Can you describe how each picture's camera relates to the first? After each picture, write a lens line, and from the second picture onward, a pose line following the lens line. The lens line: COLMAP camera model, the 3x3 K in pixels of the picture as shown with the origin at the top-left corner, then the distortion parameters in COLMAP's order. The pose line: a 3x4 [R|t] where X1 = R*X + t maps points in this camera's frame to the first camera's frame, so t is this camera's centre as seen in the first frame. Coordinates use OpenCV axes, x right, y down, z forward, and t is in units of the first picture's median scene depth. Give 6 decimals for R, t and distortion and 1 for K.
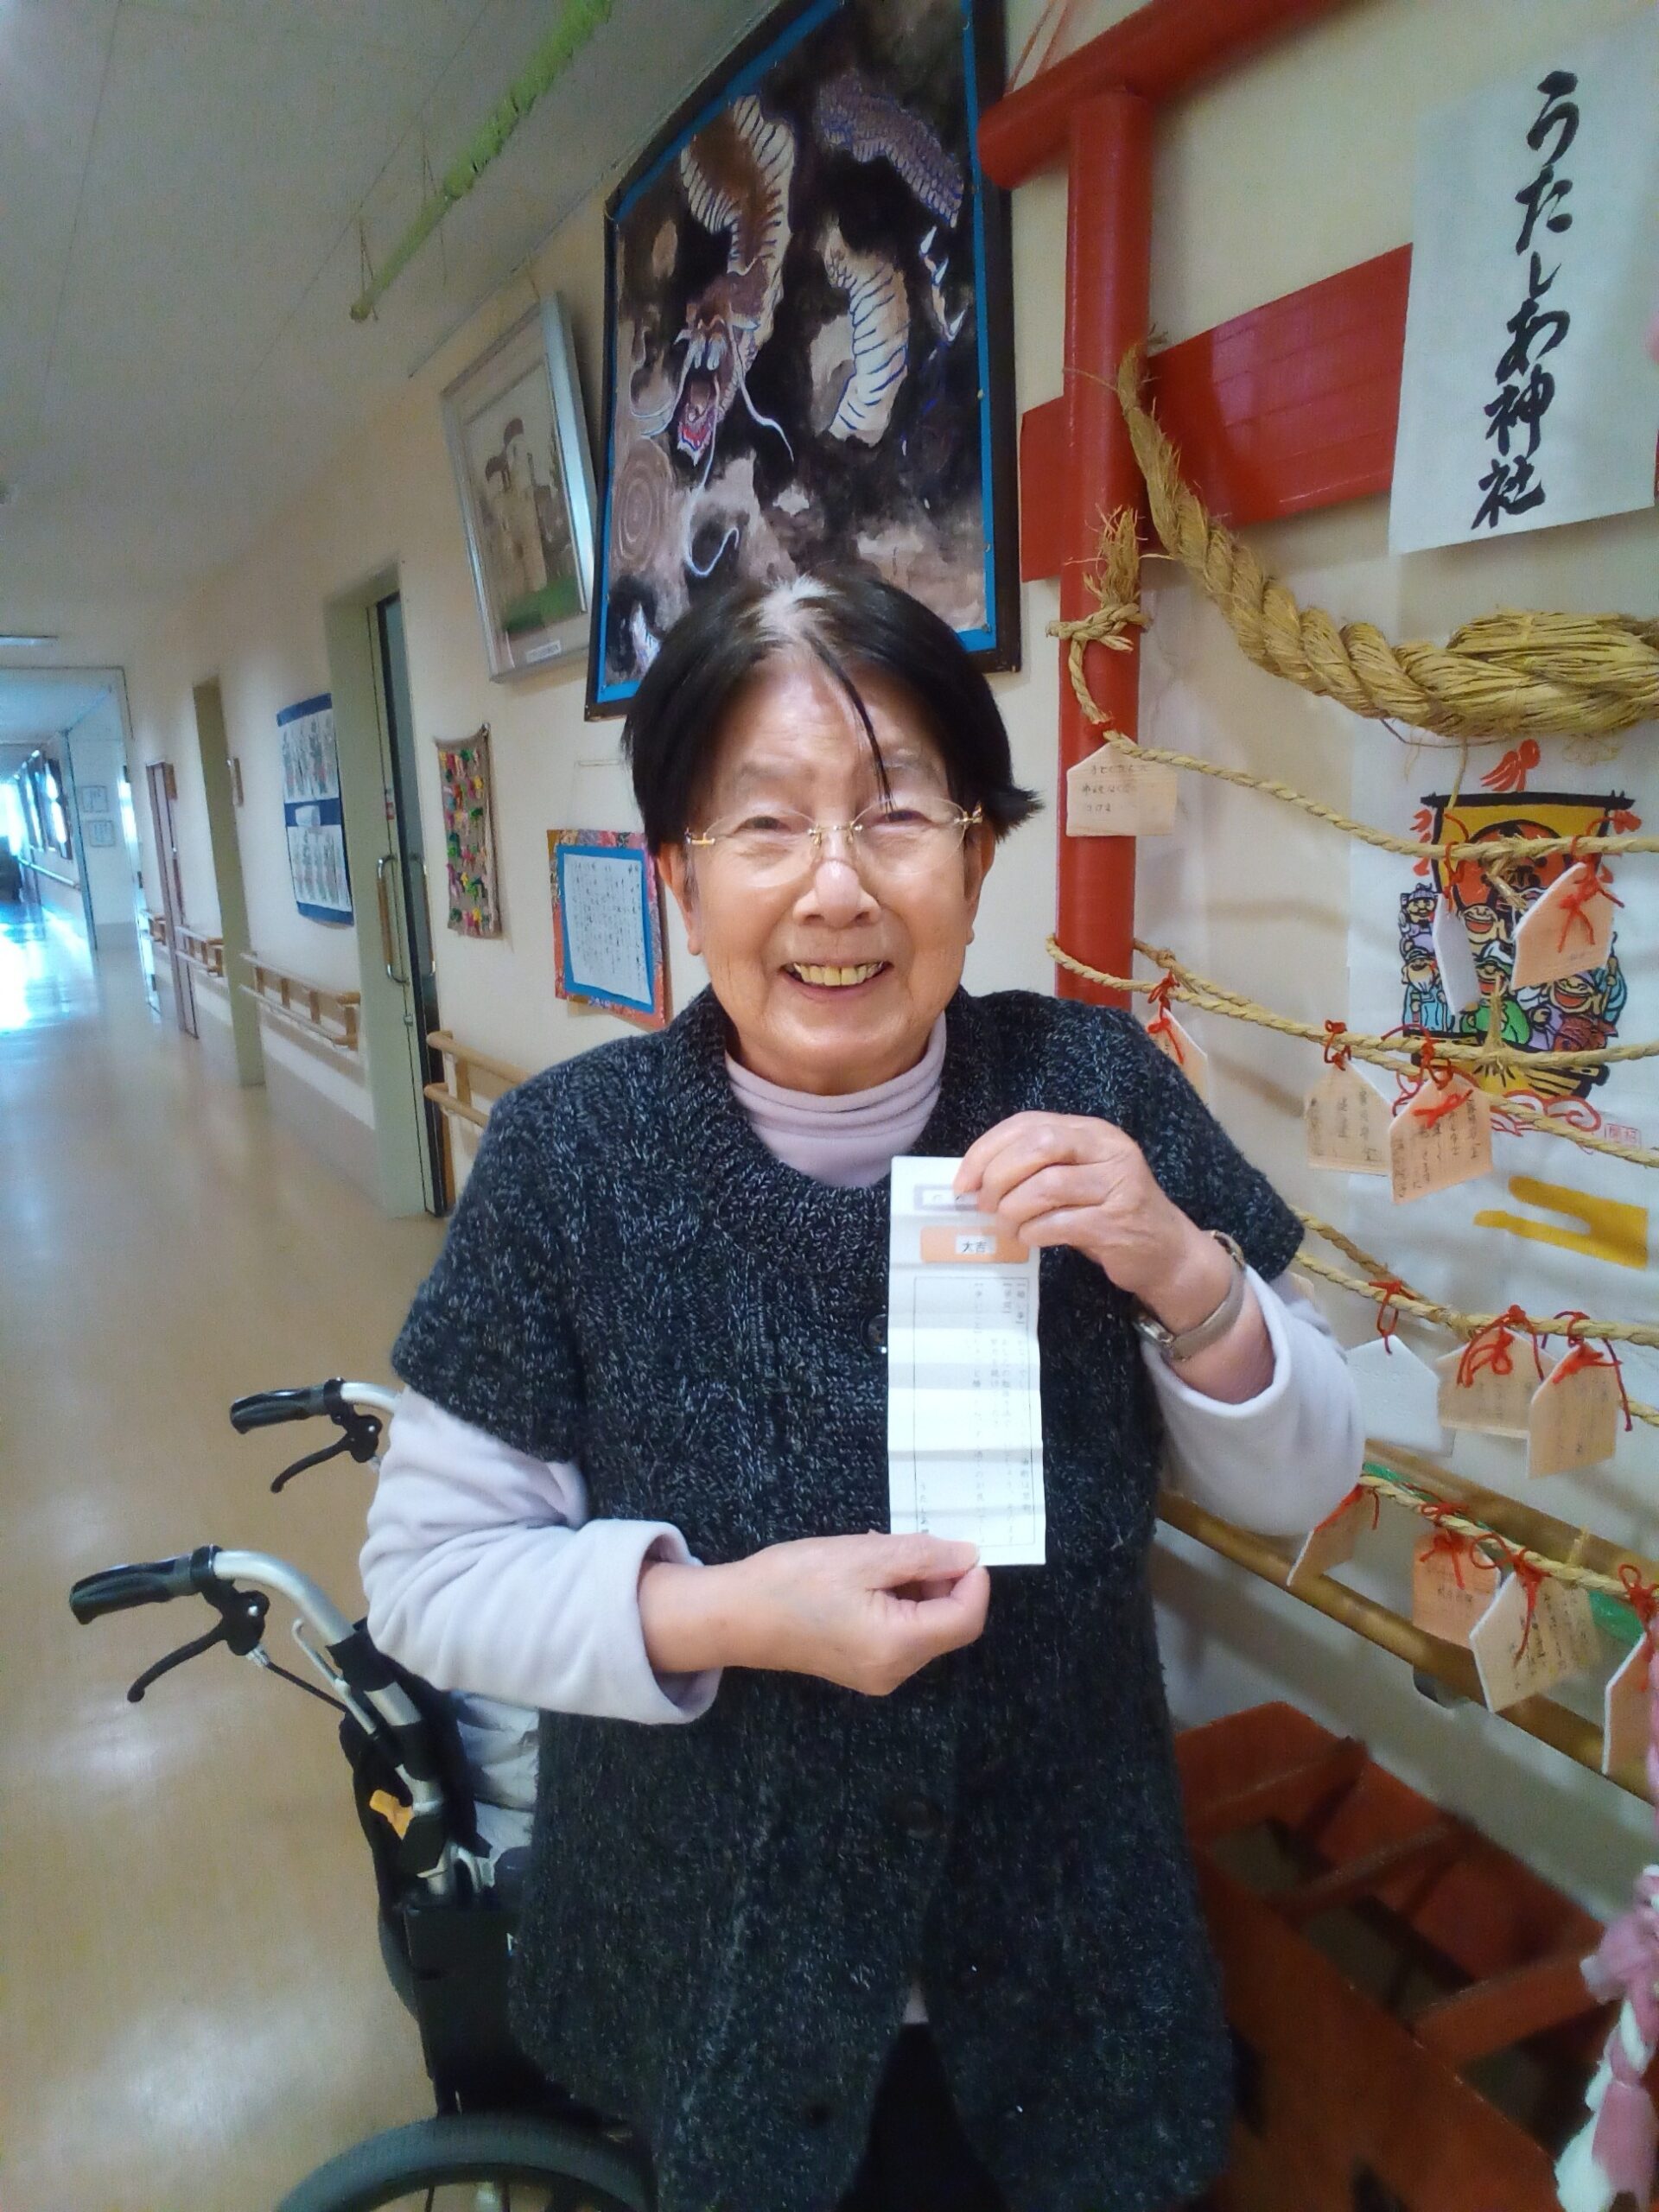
lens RADIAL K [[1696.4, 0, 829.5], [0, 1696.4, 1106.0], [0, 0, 1]] dist [0.077611, -0.074198]
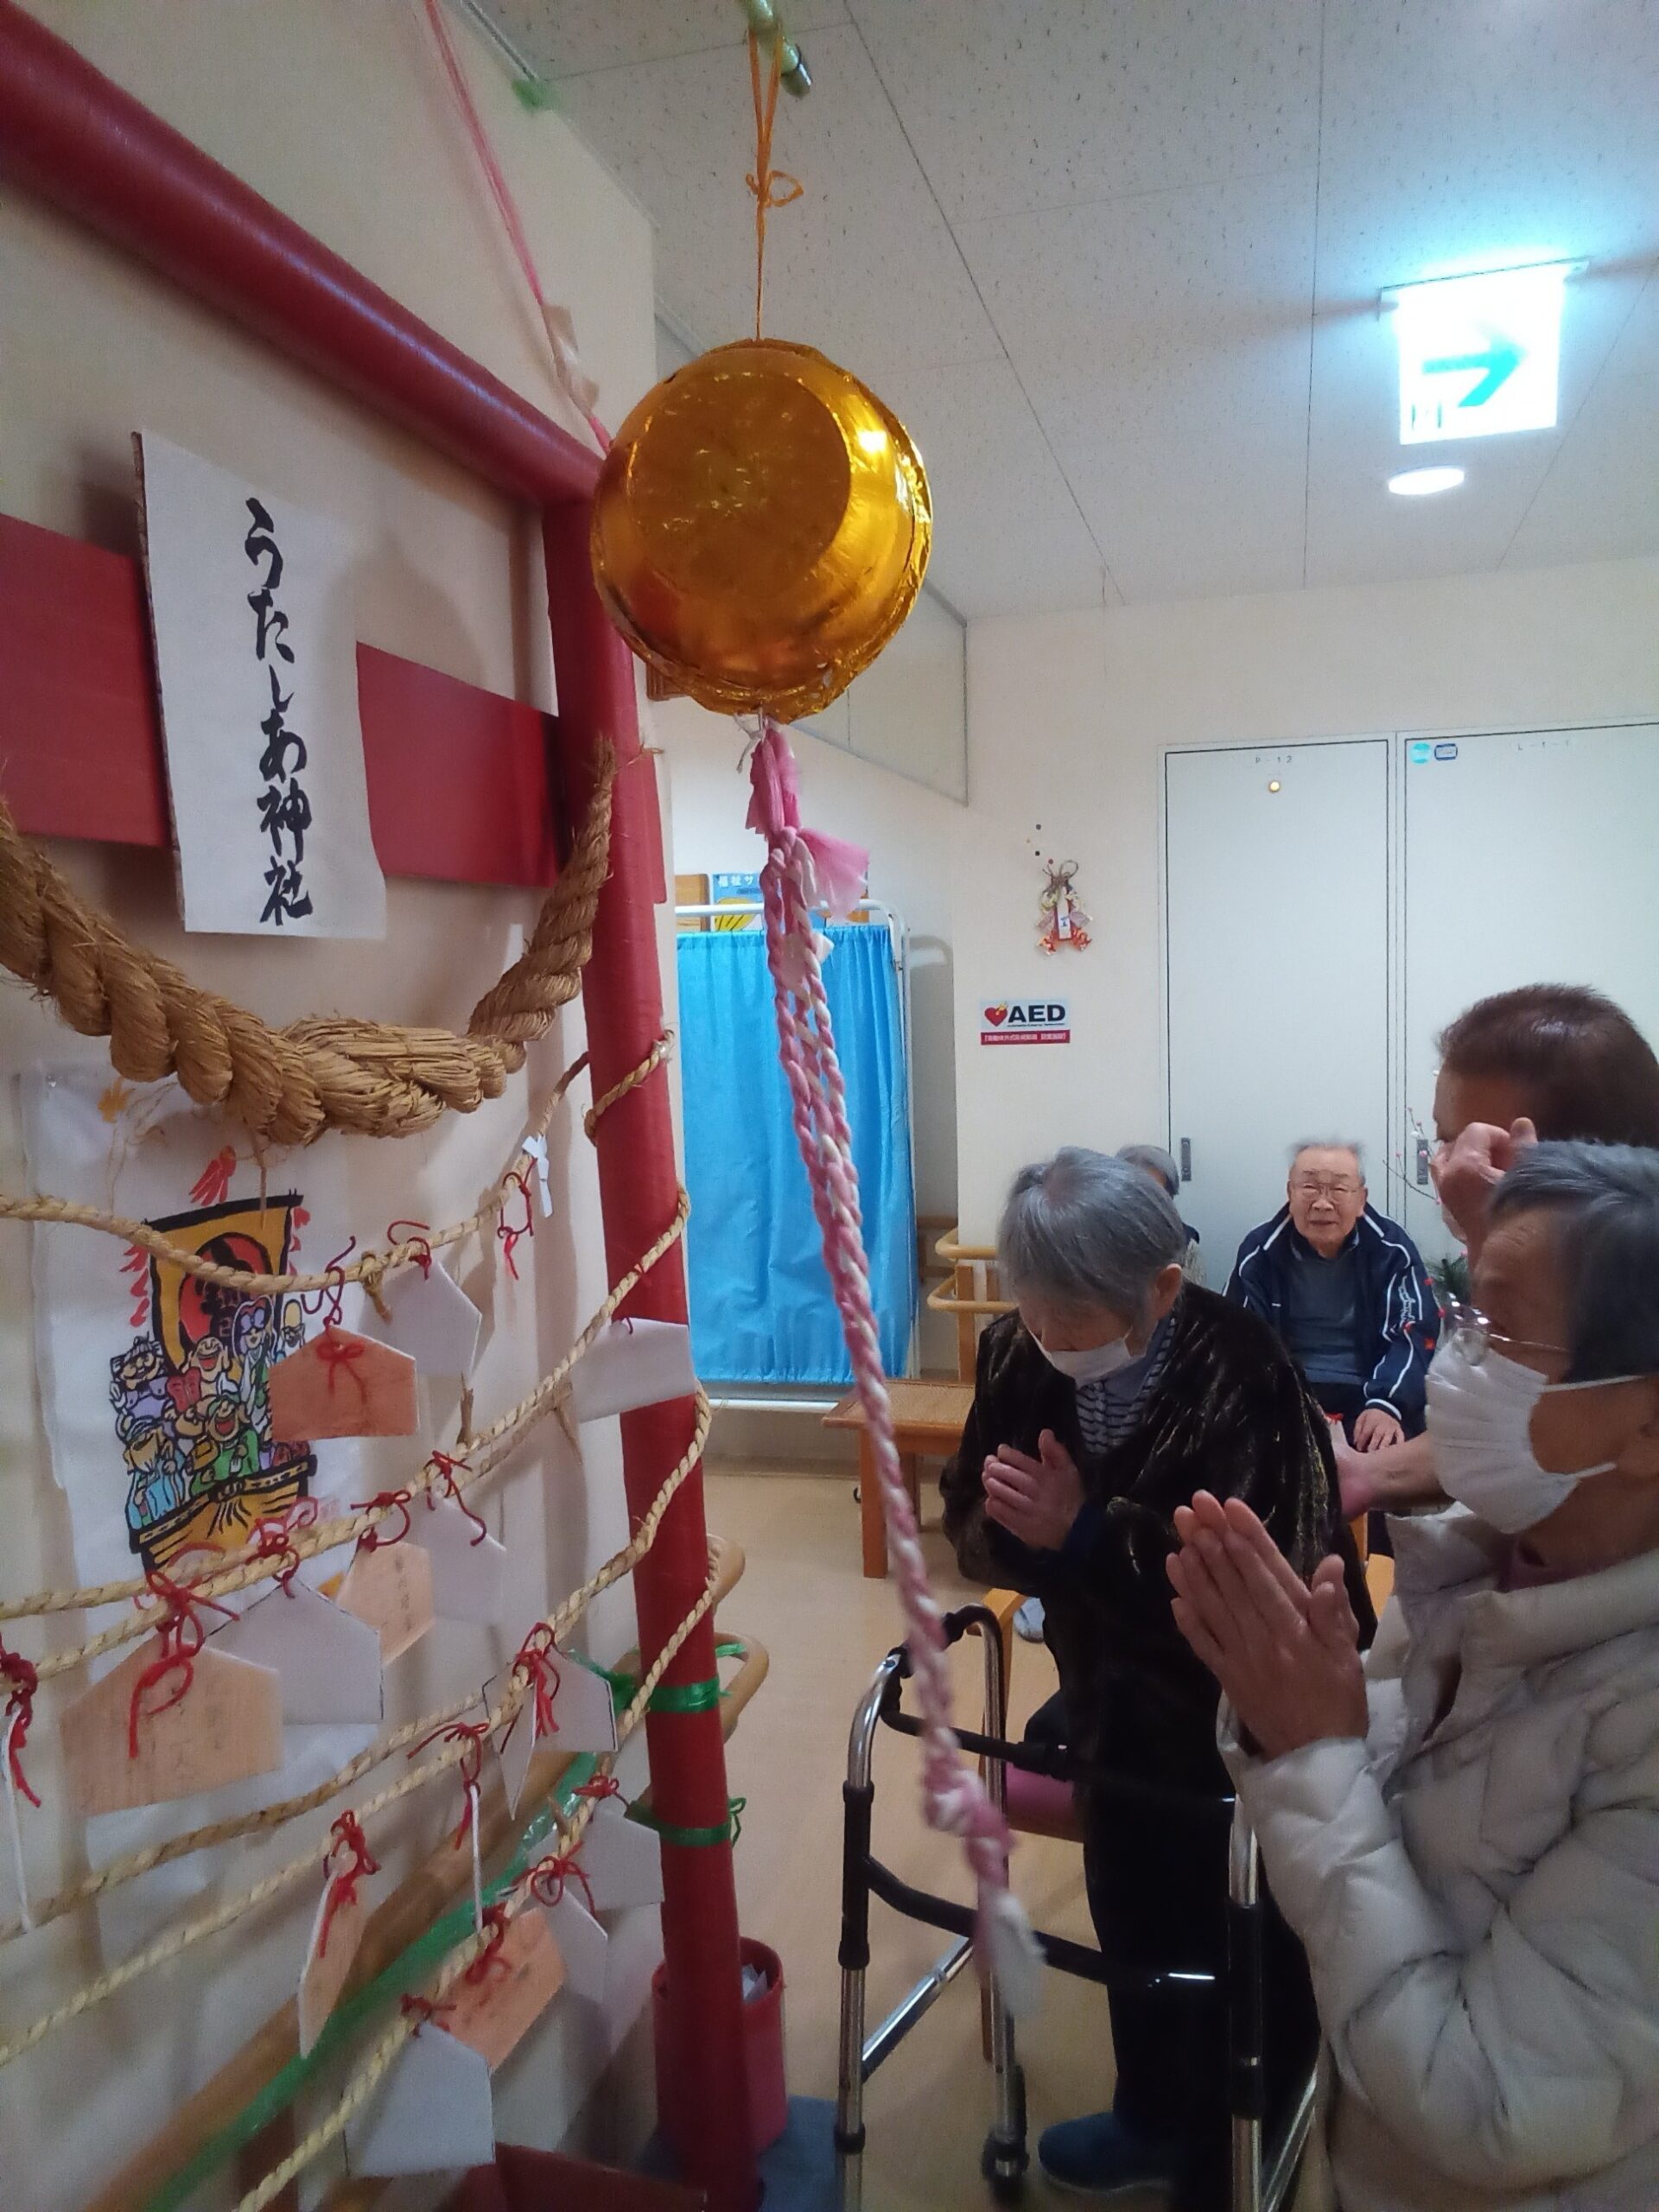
lens RADIAL K [[1696.4, 0, 829.5], [0, 1696.4, 1106.0], [0, 0, 1]] dist [0.077611, -0.074198]
pose [[-0.741085, 0.023850, 0.670988, -0.469480], [0.192923, 0.964789, 0.178783, -0.353655], [-0.643097, 0.261942, -0.719592, 1.522102]]
